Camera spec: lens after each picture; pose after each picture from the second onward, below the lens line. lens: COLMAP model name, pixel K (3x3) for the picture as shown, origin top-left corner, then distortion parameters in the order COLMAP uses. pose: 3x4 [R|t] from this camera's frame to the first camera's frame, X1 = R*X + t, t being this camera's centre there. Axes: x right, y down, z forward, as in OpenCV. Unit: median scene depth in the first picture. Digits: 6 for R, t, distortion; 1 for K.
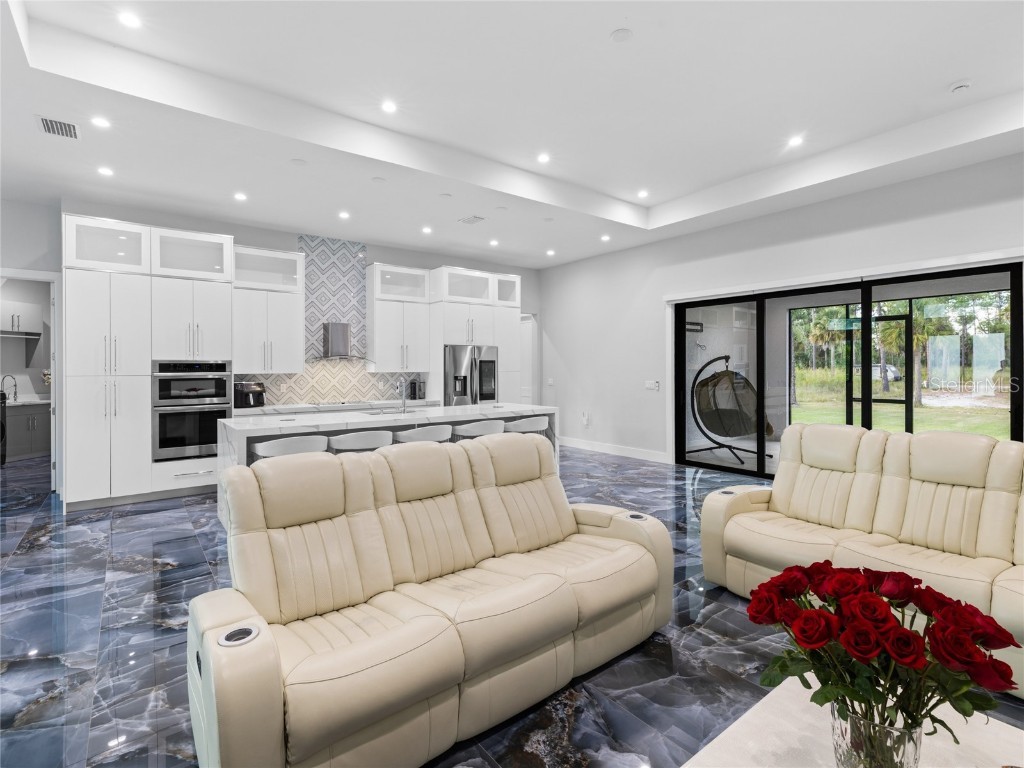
lens RADIAL K [[505.5, 0, 514.7], [0, 505.5, 368.2], [0, 0, 1]] dist [0.001992, -0.000155]
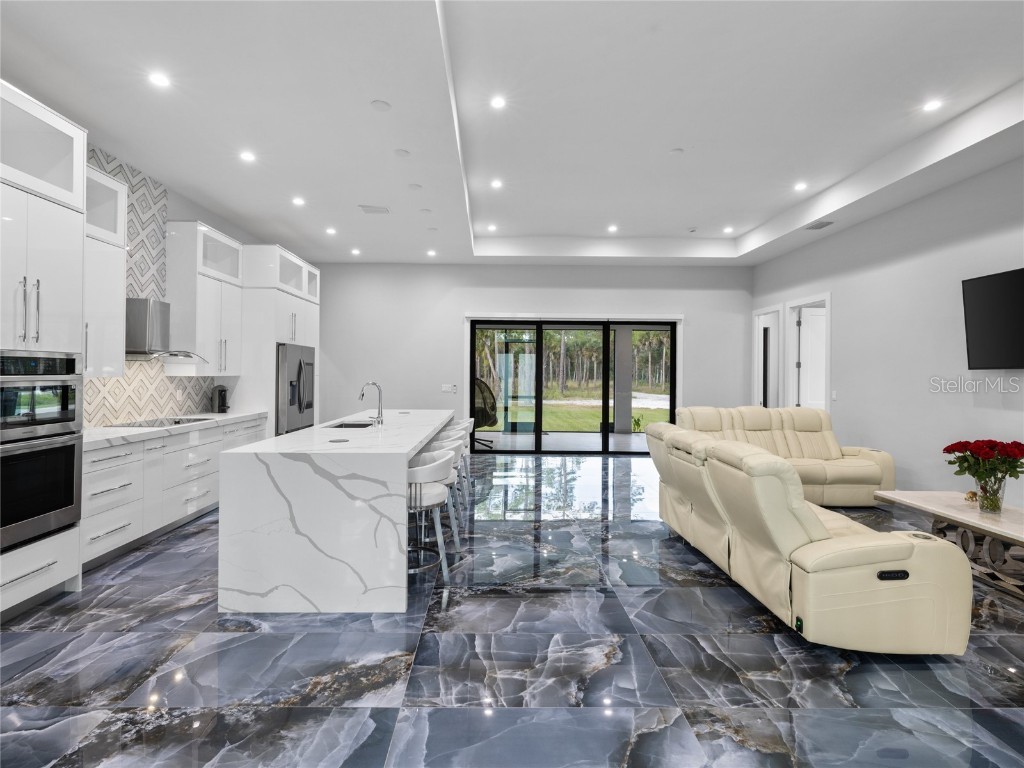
lens RADIAL K [[490.8, 0, 510.8], [0, 490.8, 369.6], [0, 0, 1]] dist [0.000713, 0.000299]
pose [[0.593537, 0.015484, 0.804658, -0.578424], [-0.008783, 0.999880, -0.012763, 0.004317], [-0.804759, 0.000508, 0.593602, 0.247479]]
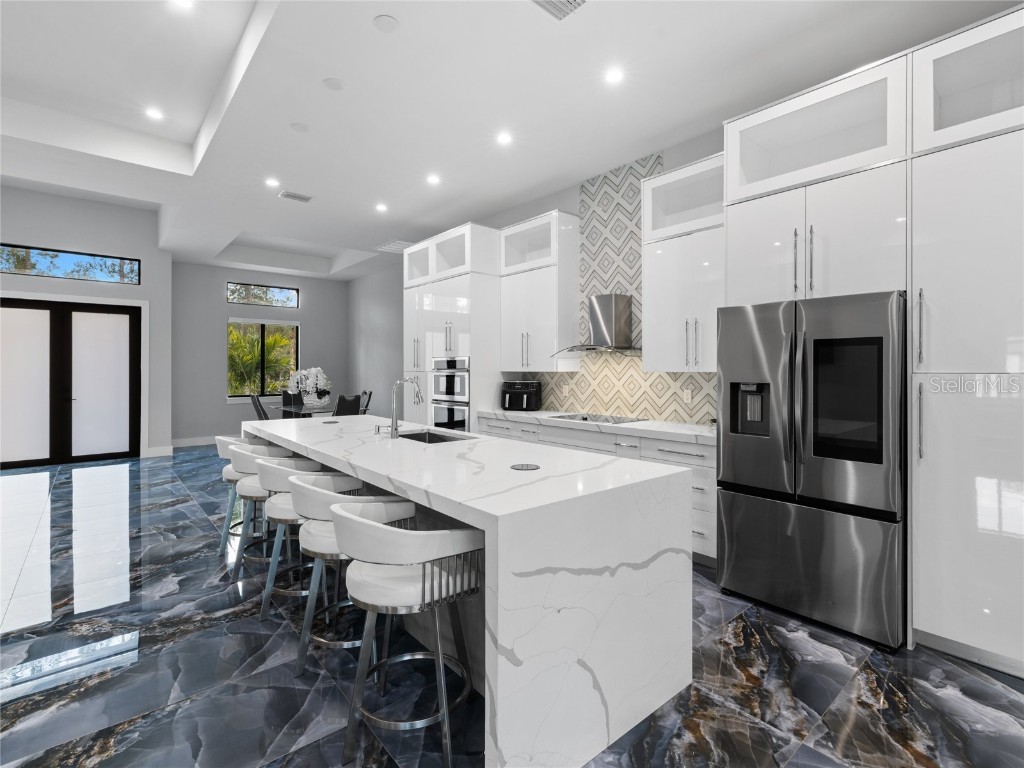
lens RADIAL K [[490.8, 0, 510.8], [0, 490.8, 369.6], [0, 0, 1]] dist [0.000713, 0.000299]
pose [[0.031123, 0.000900, -0.999515, 0.279086], [-0.005109, 0.999987, 0.000742, 0.006631], [0.999502, 0.005084, 0.031128, 0.852097]]
